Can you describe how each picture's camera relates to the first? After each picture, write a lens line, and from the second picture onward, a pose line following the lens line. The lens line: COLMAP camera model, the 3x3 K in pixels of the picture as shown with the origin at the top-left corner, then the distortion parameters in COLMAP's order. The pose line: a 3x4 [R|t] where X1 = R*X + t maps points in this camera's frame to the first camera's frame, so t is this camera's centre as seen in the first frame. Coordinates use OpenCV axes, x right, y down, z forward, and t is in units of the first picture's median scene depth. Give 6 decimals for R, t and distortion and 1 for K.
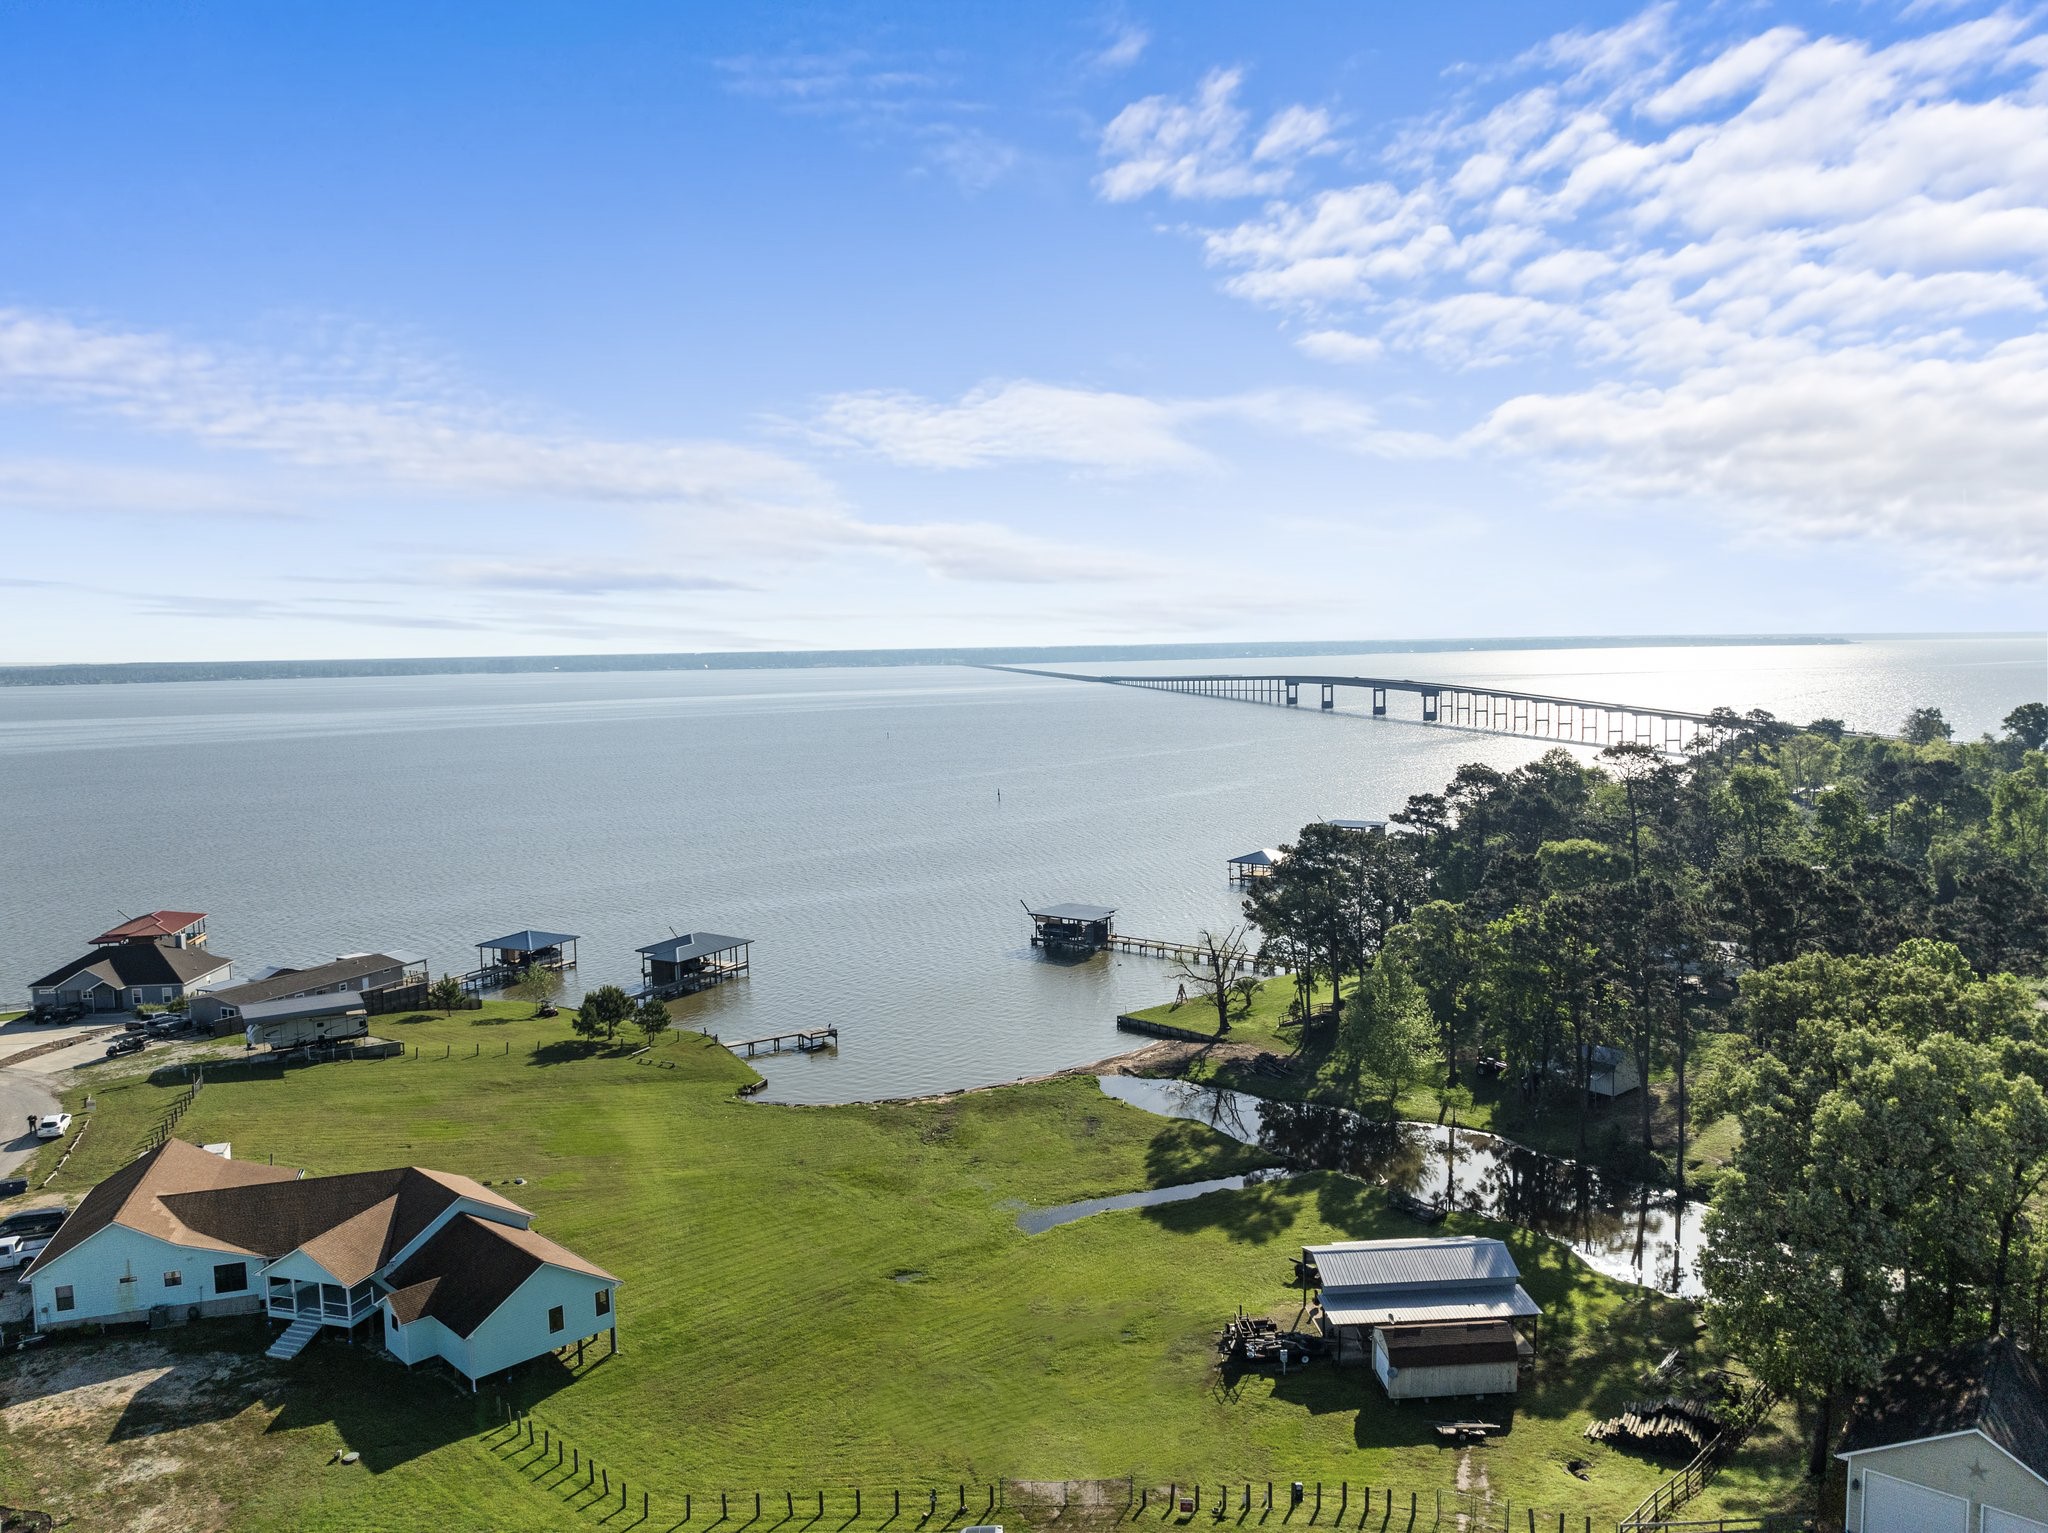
lens RADIAL K [[1474.8, 0, 1024.0], [0, 1474.8, 766.5], [0, 0, 1]] dist [-0.053702, 0.032116]
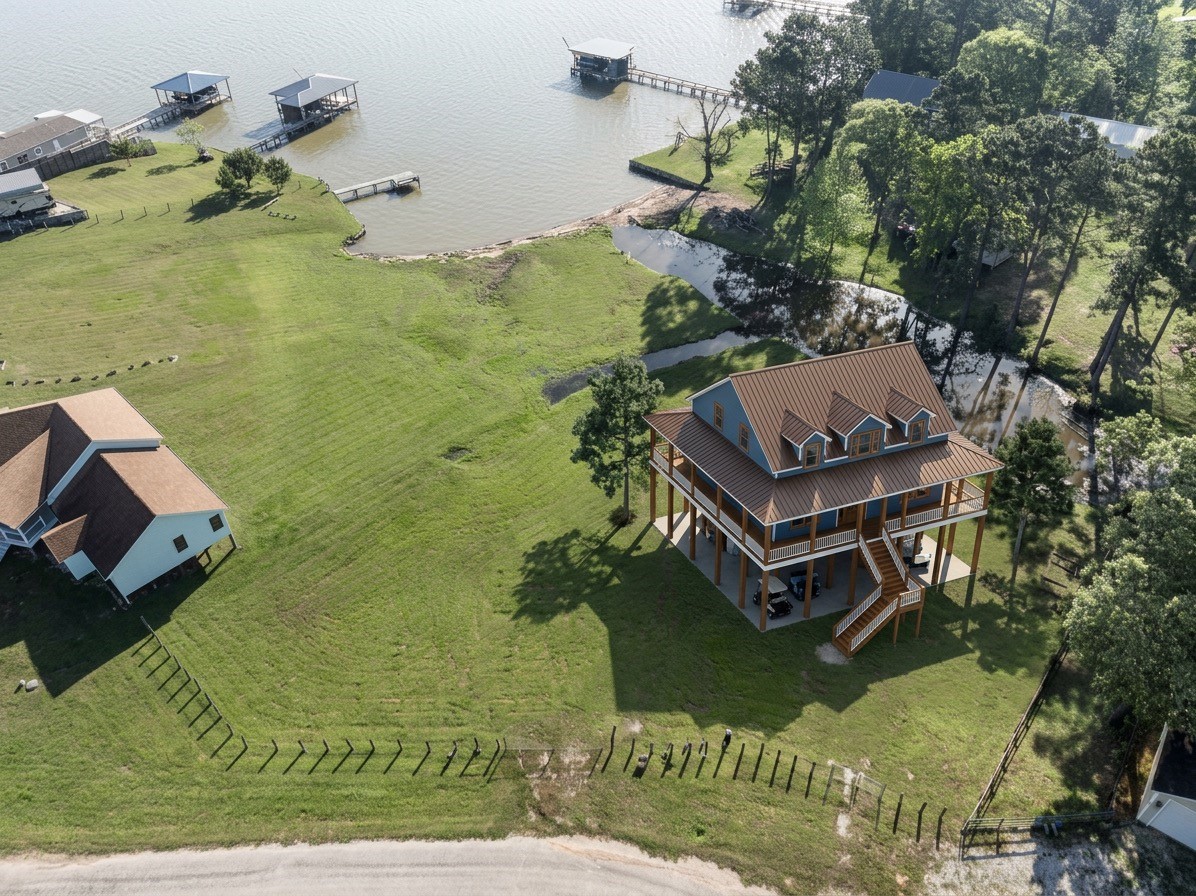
lens RADIAL K [[861.2, 0, 598.0], [0, 861.2, 448.0], [0, 0, 1]] dist [-0.053702, 0.032116]
pose [[0.999950, -0.005733, 0.008201, 0.031587], [-0.000165, 0.810084, 0.586314, -0.087672], [-0.010005, -0.586286, 0.810042, 0.256791]]
